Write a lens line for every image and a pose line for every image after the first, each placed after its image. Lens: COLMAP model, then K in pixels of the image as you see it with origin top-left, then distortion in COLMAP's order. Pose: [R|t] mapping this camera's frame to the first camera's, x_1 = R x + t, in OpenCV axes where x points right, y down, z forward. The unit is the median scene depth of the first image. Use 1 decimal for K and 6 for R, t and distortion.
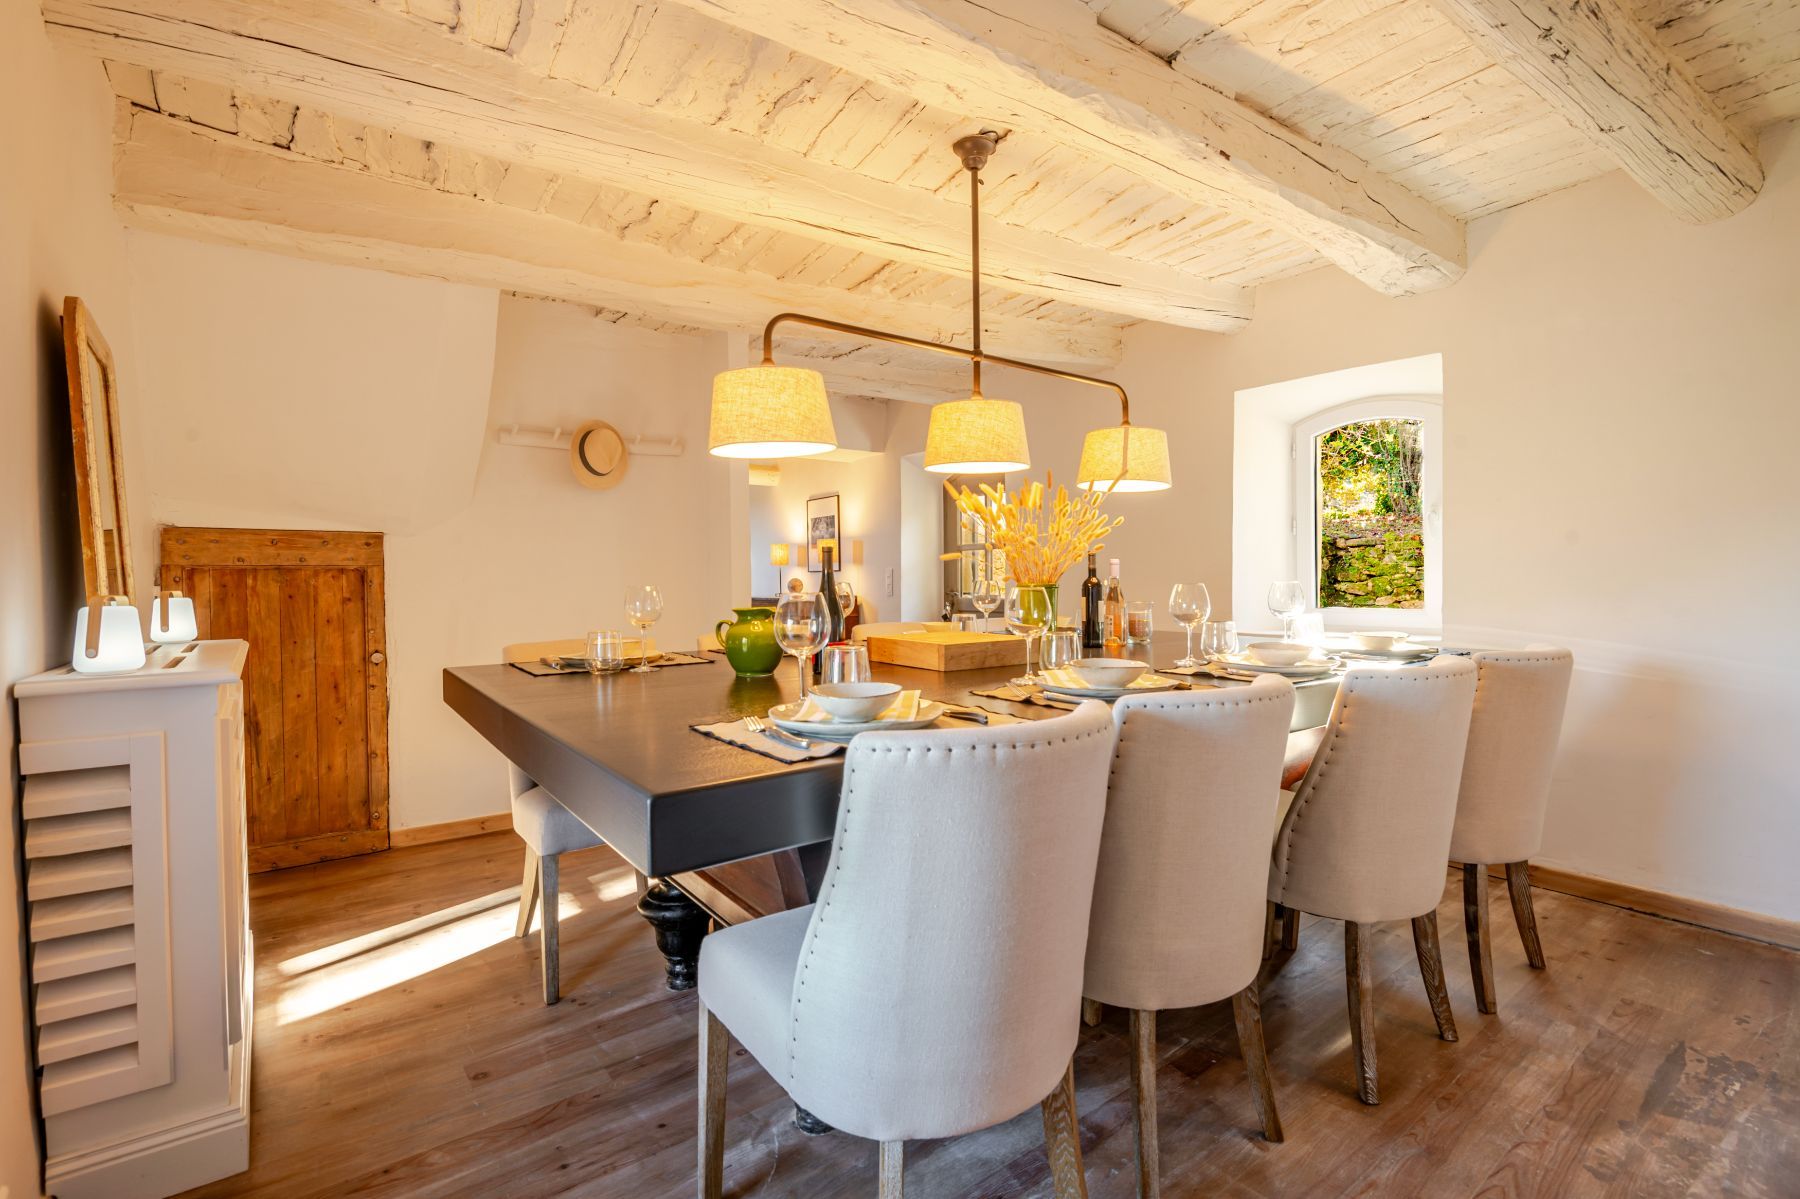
lens RADIAL K [[820.2, 0, 901.5], [0, 820.2, 595.6], [0, 0, 1]] dist [0.001891, 0.000451]
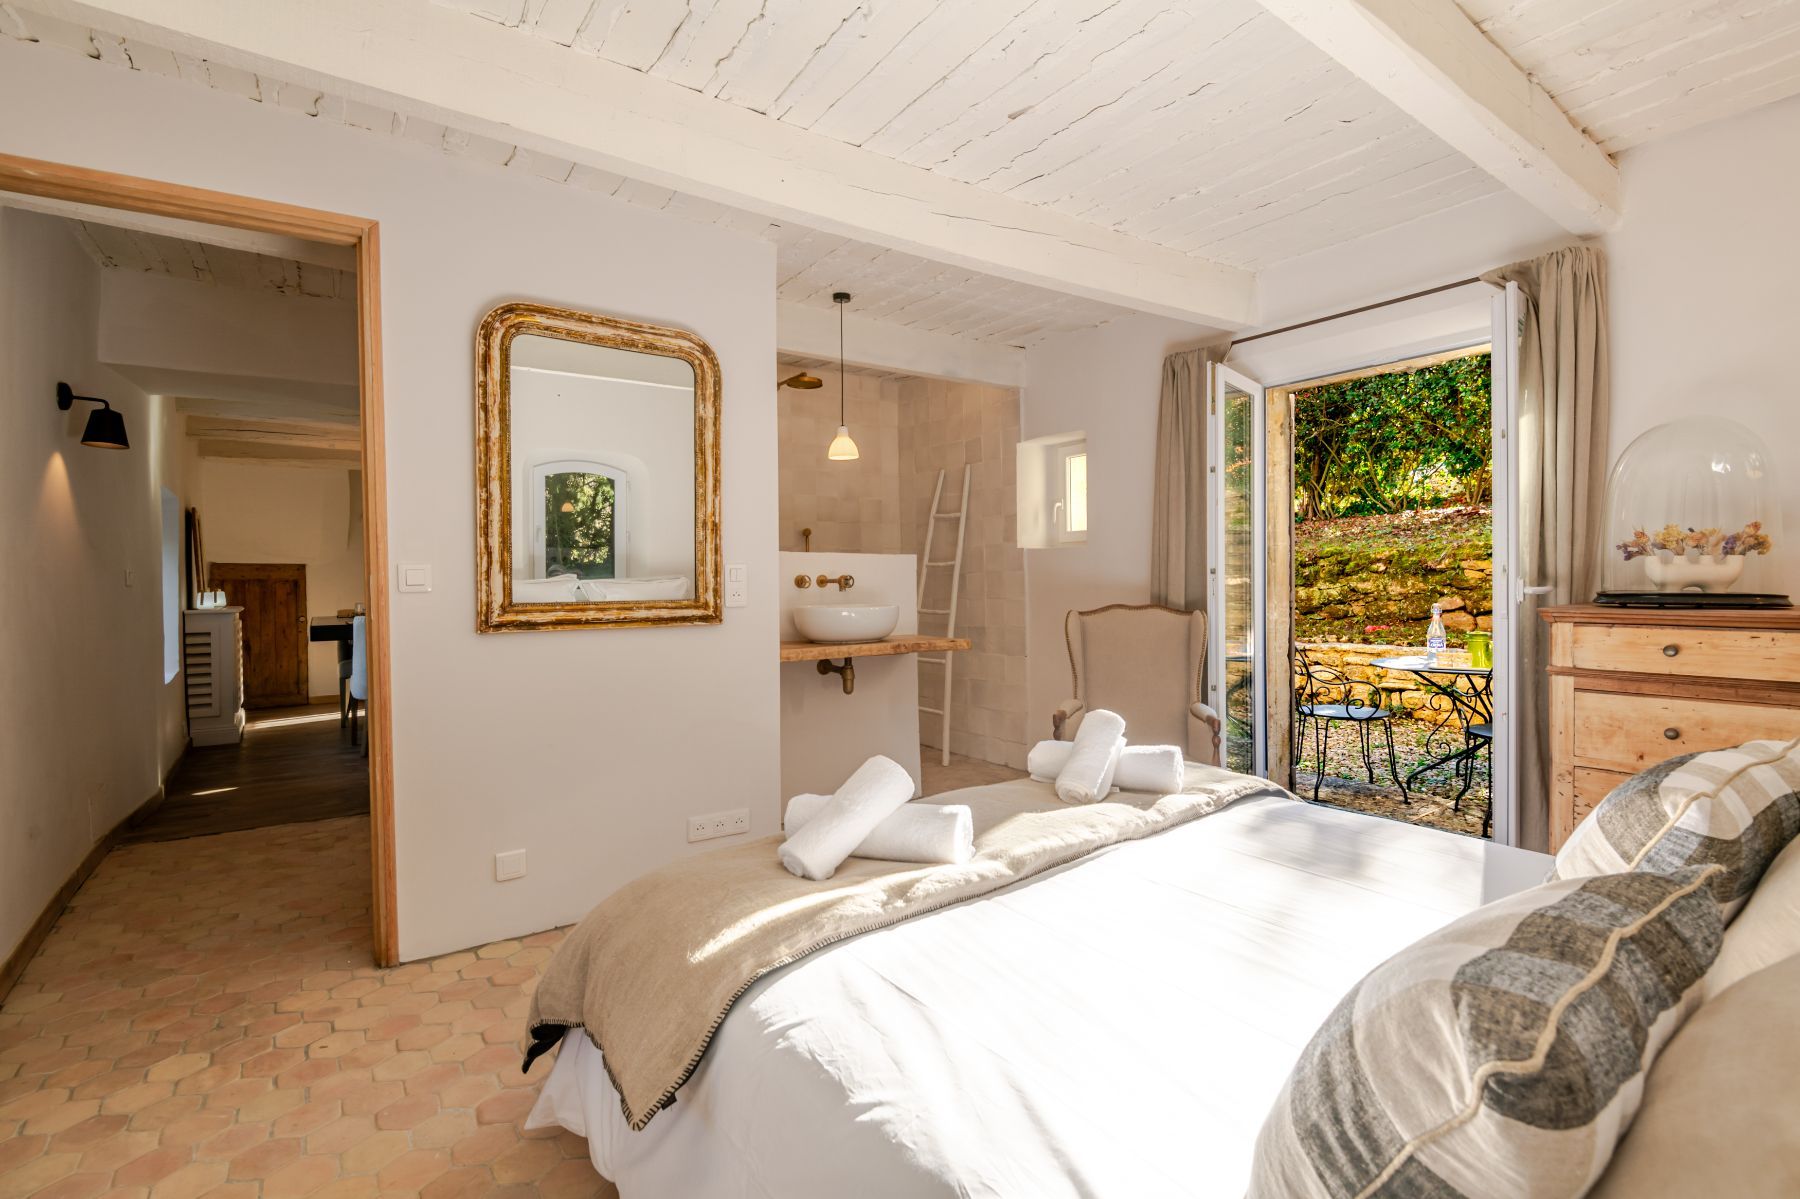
lens RADIAL K [[820.2, 0, 898.5], [0, 820.2, 594.5], [0, 0, 1]] dist [0.001891, 0.000451]
pose [[0.999832, 0.003226, -0.018018, 1.078325], [-0.003317, 0.999982, -0.005026, 0.013529], [0.018001, 0.005085, 0.999825, -1.275299]]
